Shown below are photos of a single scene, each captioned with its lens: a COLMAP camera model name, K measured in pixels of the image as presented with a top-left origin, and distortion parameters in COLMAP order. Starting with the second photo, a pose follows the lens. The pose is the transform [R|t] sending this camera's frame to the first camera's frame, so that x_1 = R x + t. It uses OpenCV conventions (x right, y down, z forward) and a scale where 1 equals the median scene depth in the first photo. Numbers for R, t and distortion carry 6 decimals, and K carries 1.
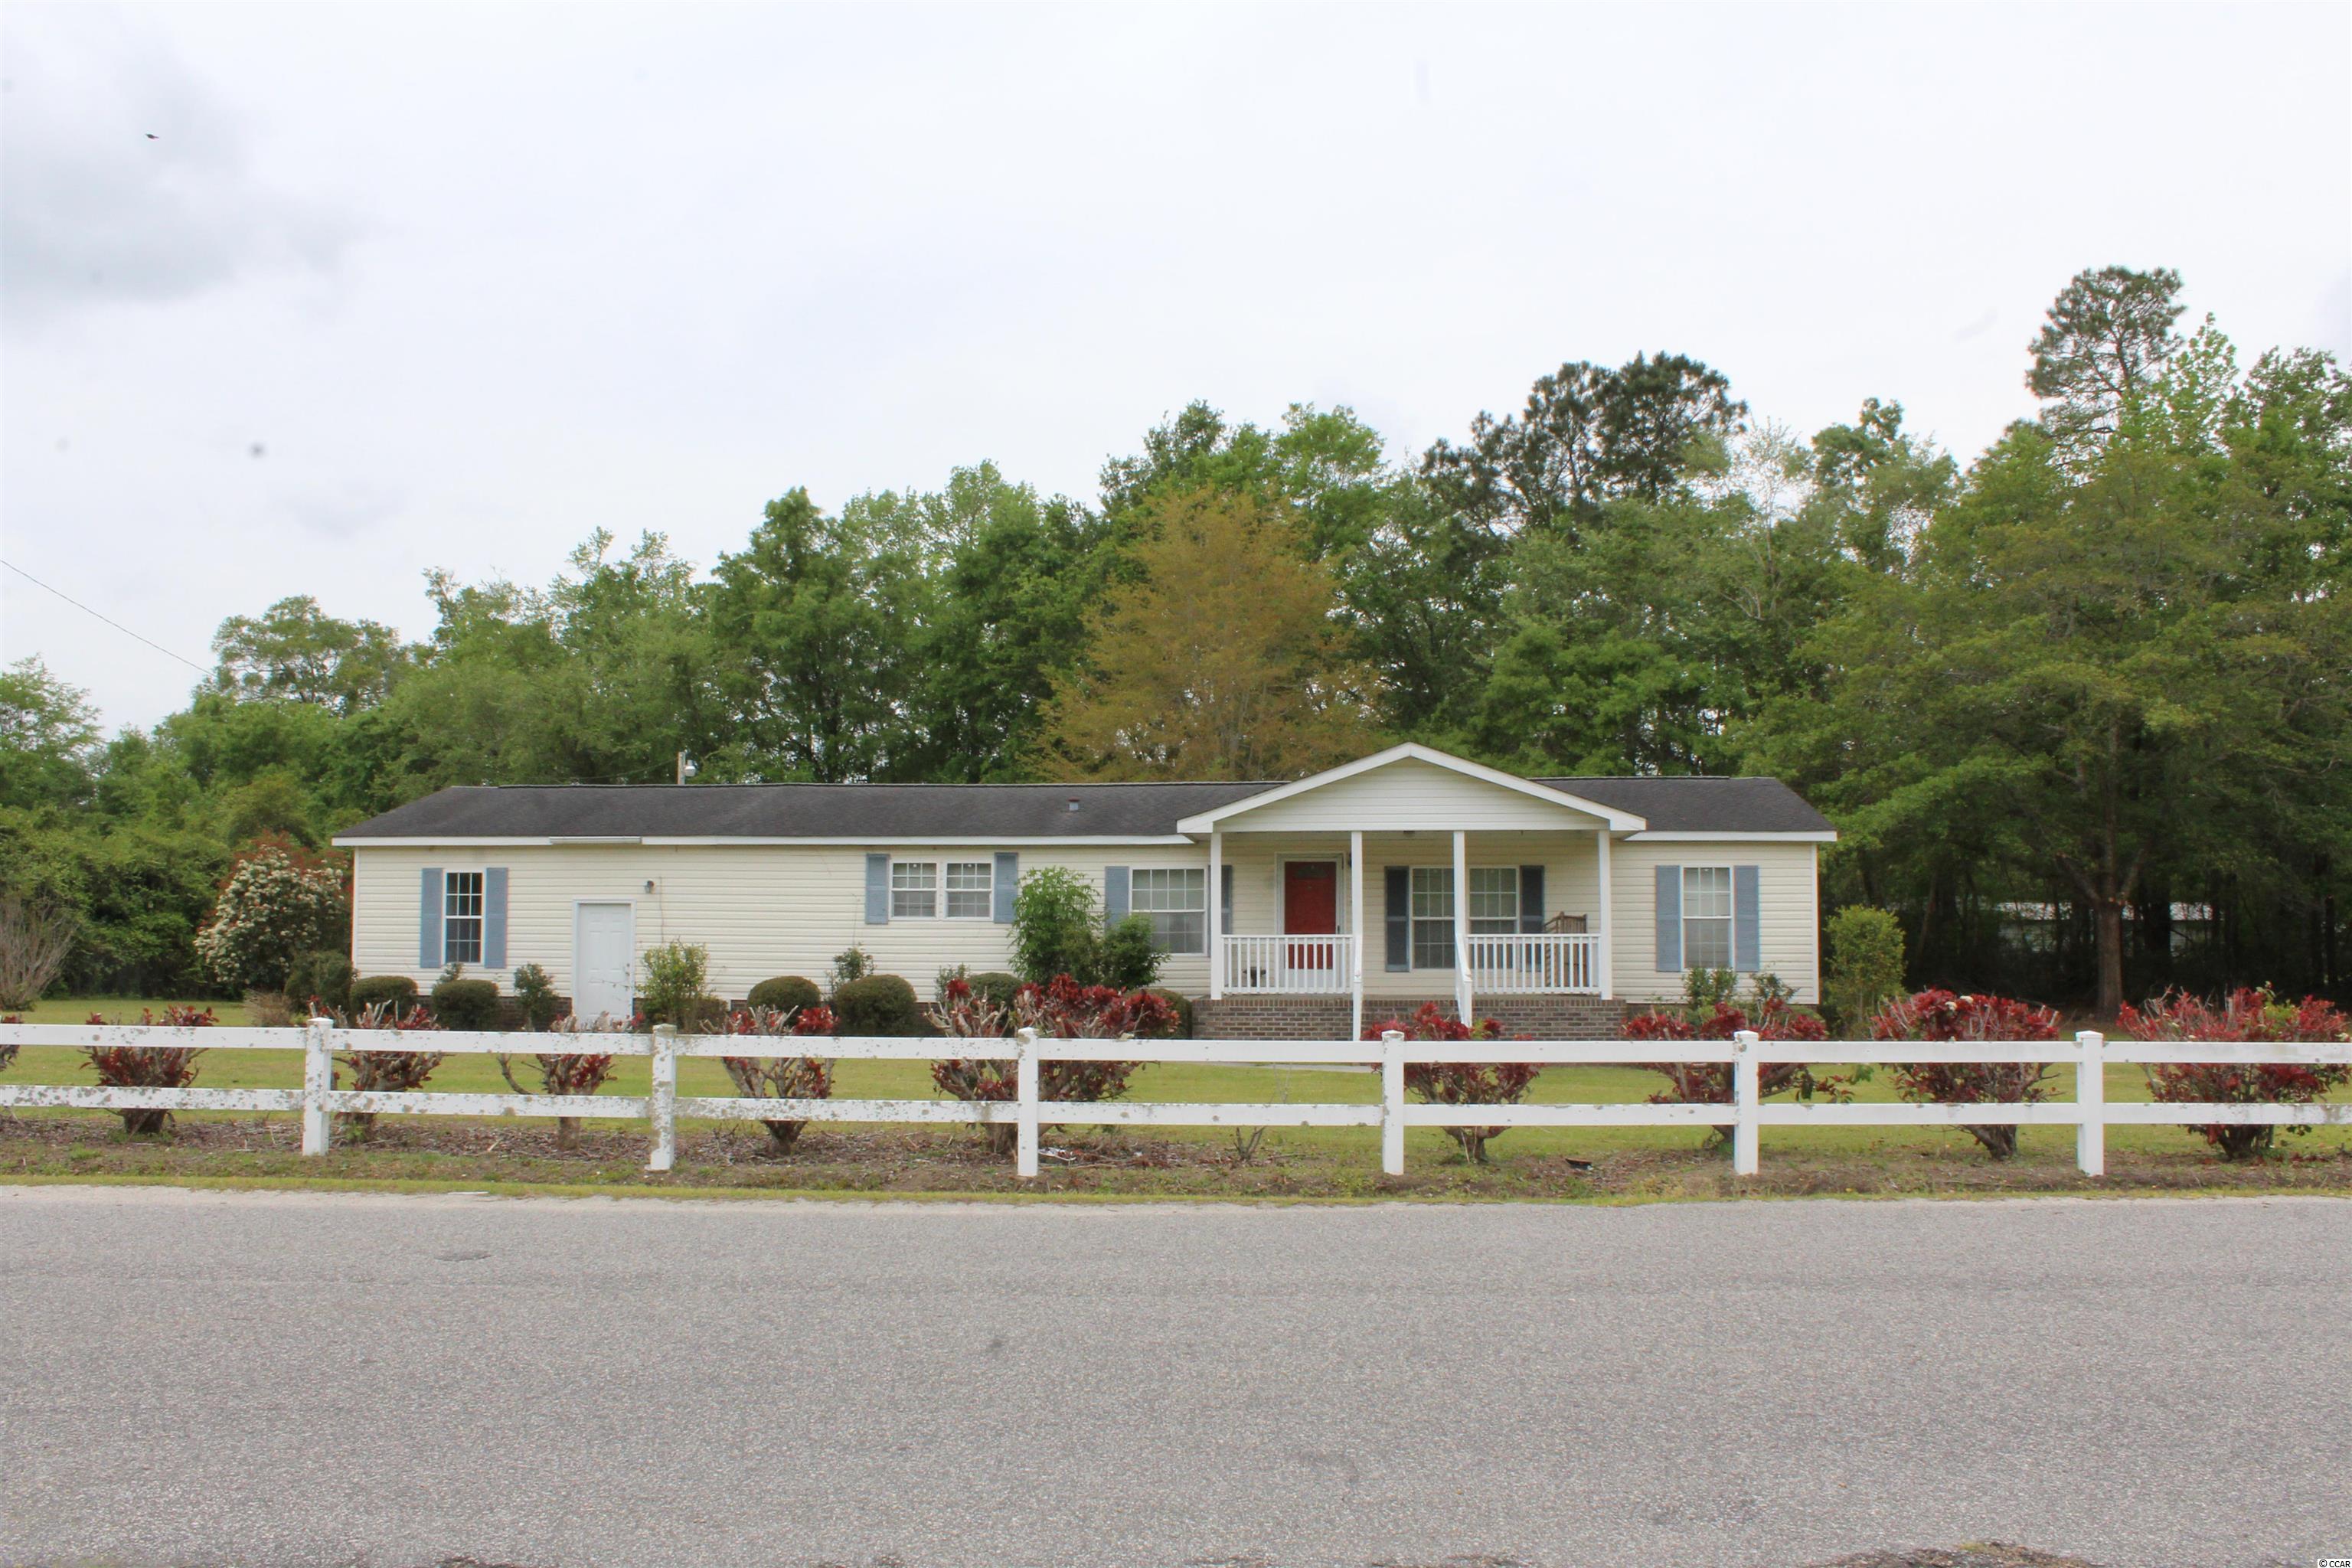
lens RADIAL K [[1961.1, 0, 1168.1], [0, 1961.1, 900.2], [0, 0, 1]] dist [-0.130254, 0.126748]
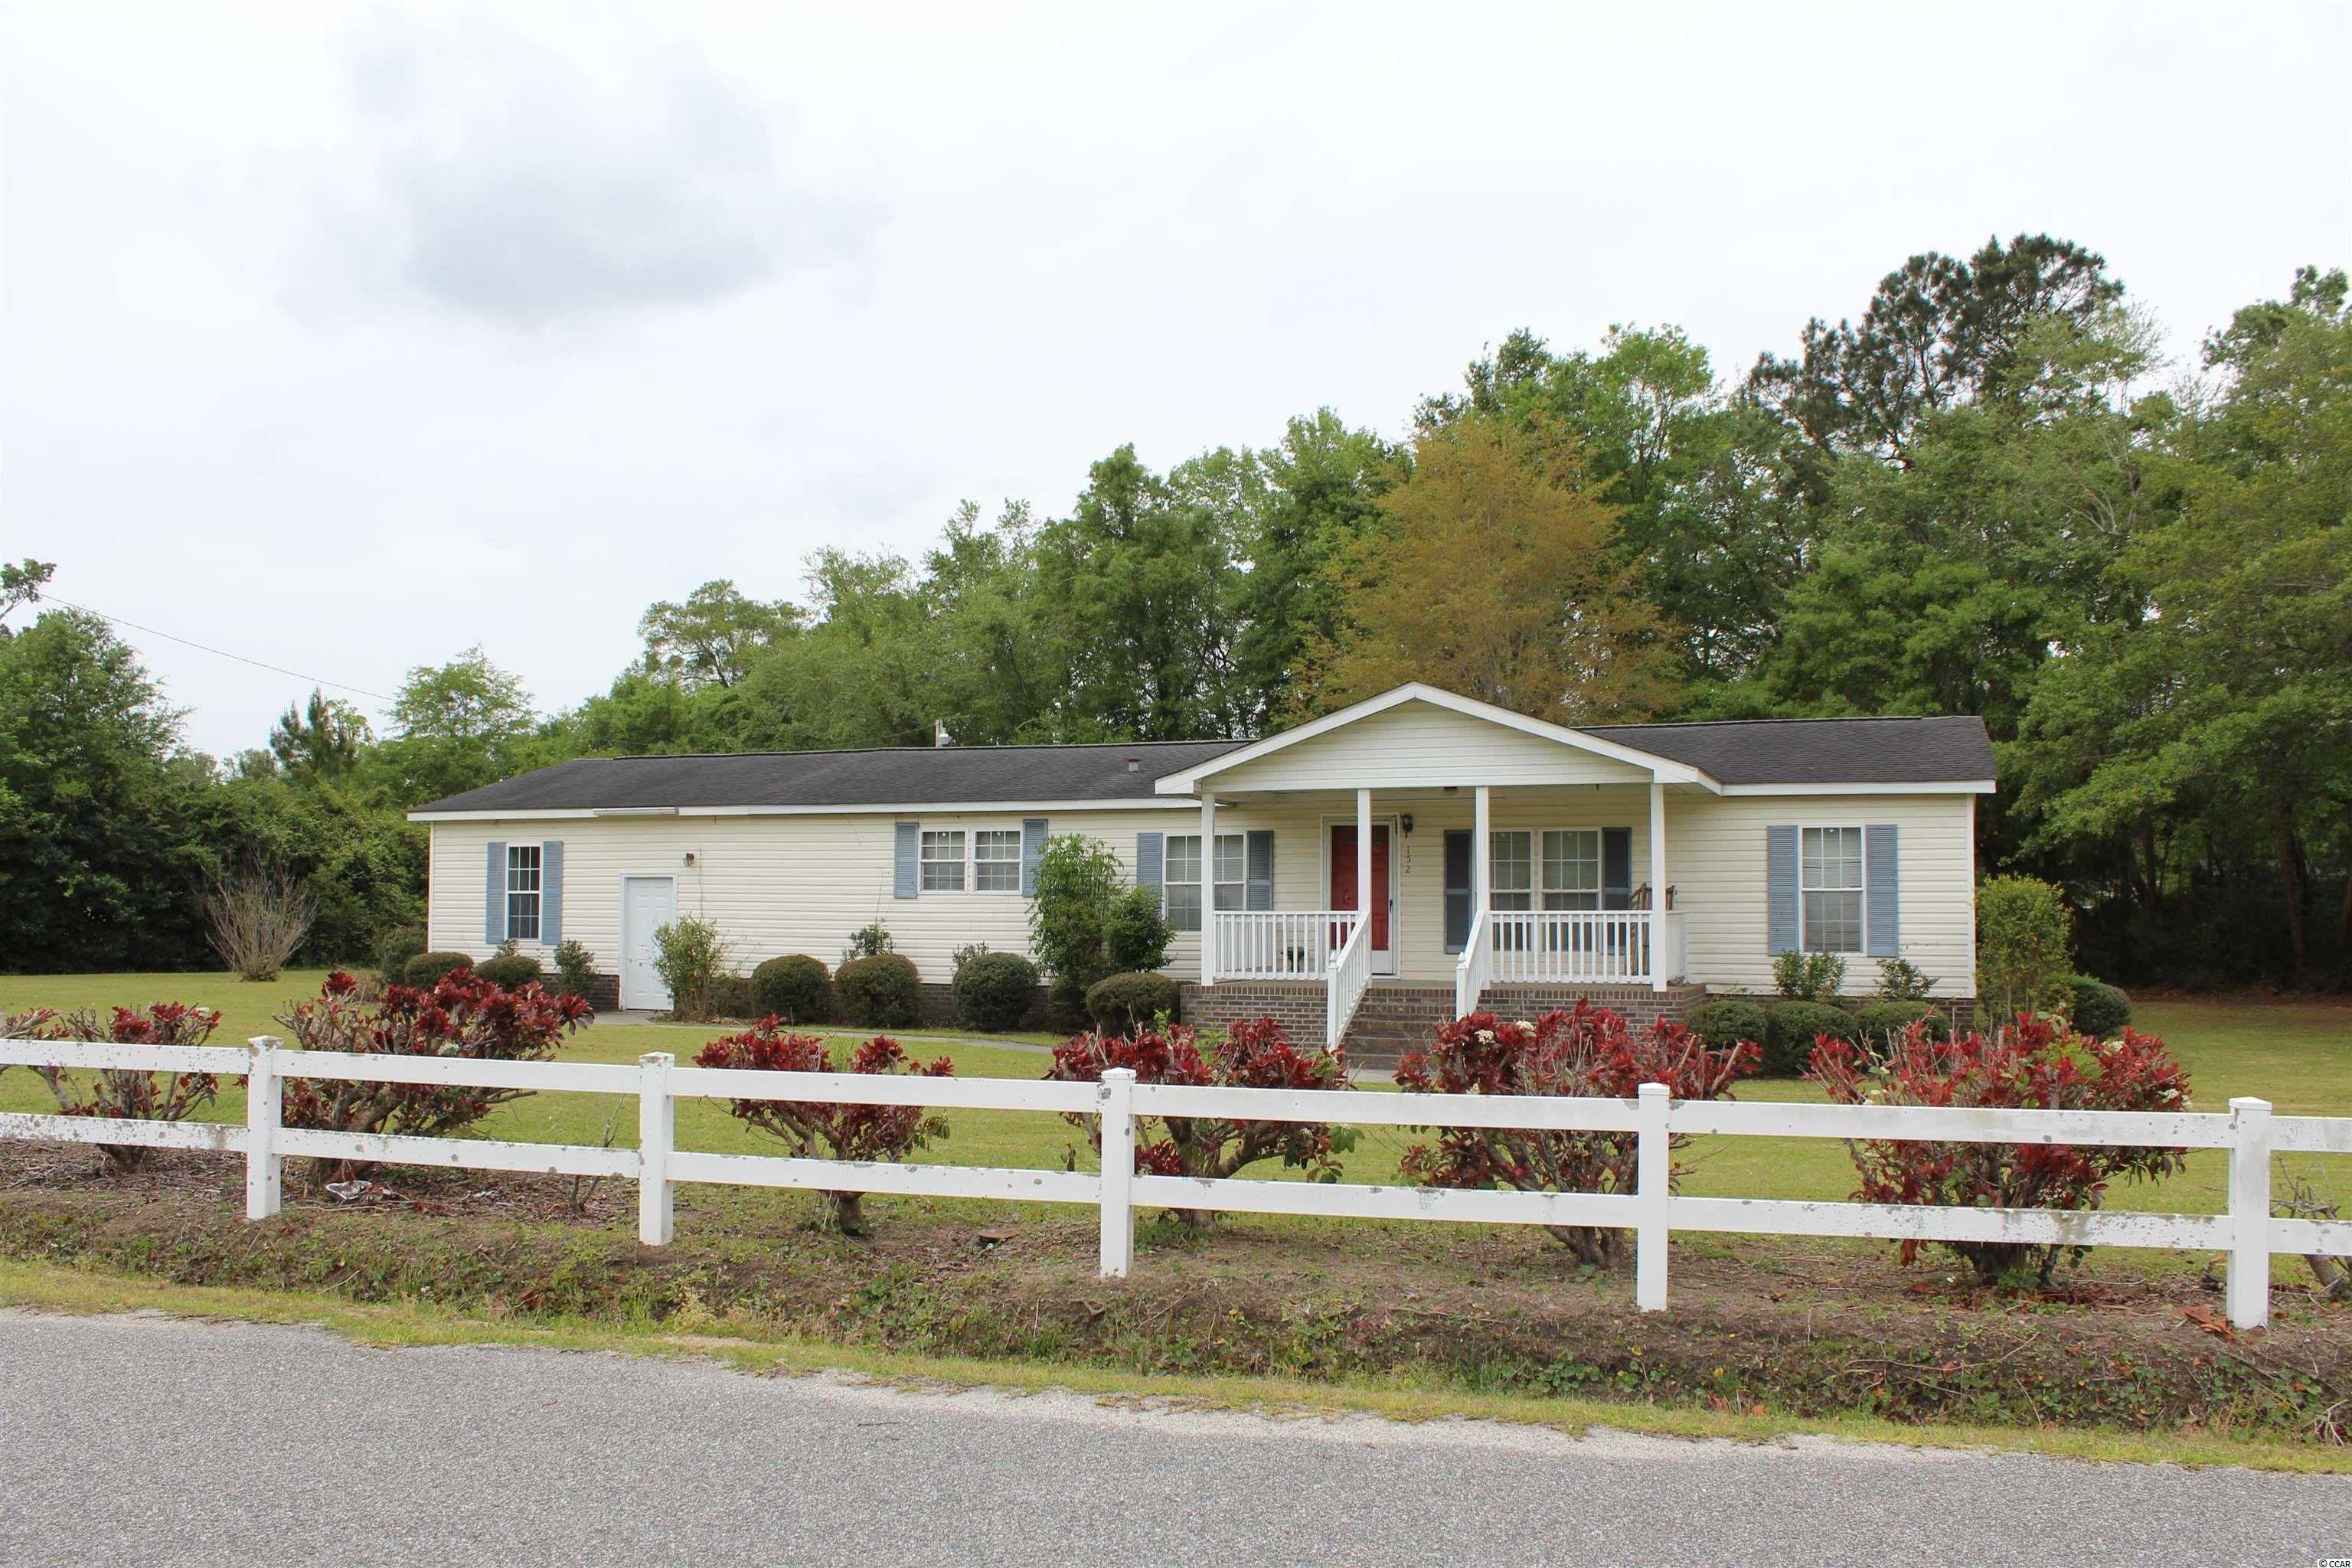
lens RADIAL K [[1961.1, 0, 1168.1], [0, 1961.1, 900.2], [0, 0, 1]] dist [-0.130254, 0.126748]
pose [[0.967109, -0.001360, -0.254357, 0.119503], [0.005601, 0.999857, 0.015947, -0.000555], [0.254299, -0.016847, 0.966979, 0.084014]]
